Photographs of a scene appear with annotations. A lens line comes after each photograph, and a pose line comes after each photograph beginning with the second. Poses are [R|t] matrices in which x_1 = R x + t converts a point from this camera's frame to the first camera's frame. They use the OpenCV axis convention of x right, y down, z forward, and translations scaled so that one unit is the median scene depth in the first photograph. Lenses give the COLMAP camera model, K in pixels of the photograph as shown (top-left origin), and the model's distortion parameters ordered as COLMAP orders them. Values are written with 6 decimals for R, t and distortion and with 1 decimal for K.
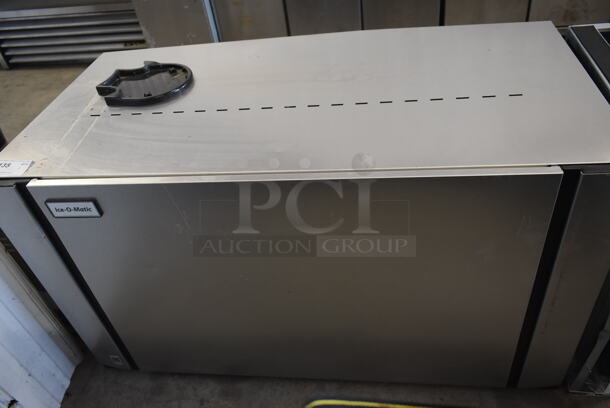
lens RADIAL K [[470.0, 0, 305.0], [0, 470.0, 204.0], [0, 0, 1]] dist [-0.009358, -0.005209]
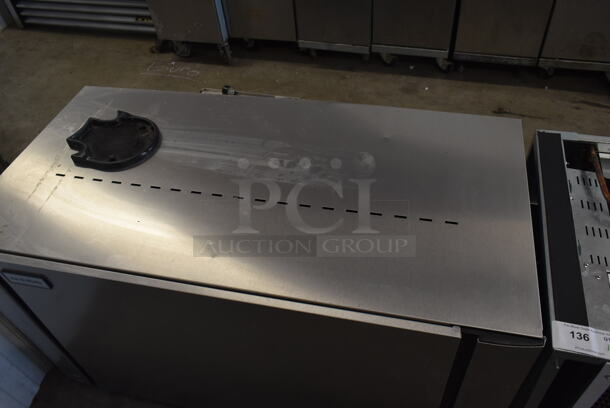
lens RADIAL K [[470.0, 0, 305.0], [0, 470.0, 204.0], [0, 0, 1]] dist [-0.009358, -0.005209]
pose [[0.993054, 0.111762, -0.036786, 0.115664], [-0.107023, 0.987897, 0.112276, -0.245365], [0.048889, -0.107559, 0.992996, -0.017853]]
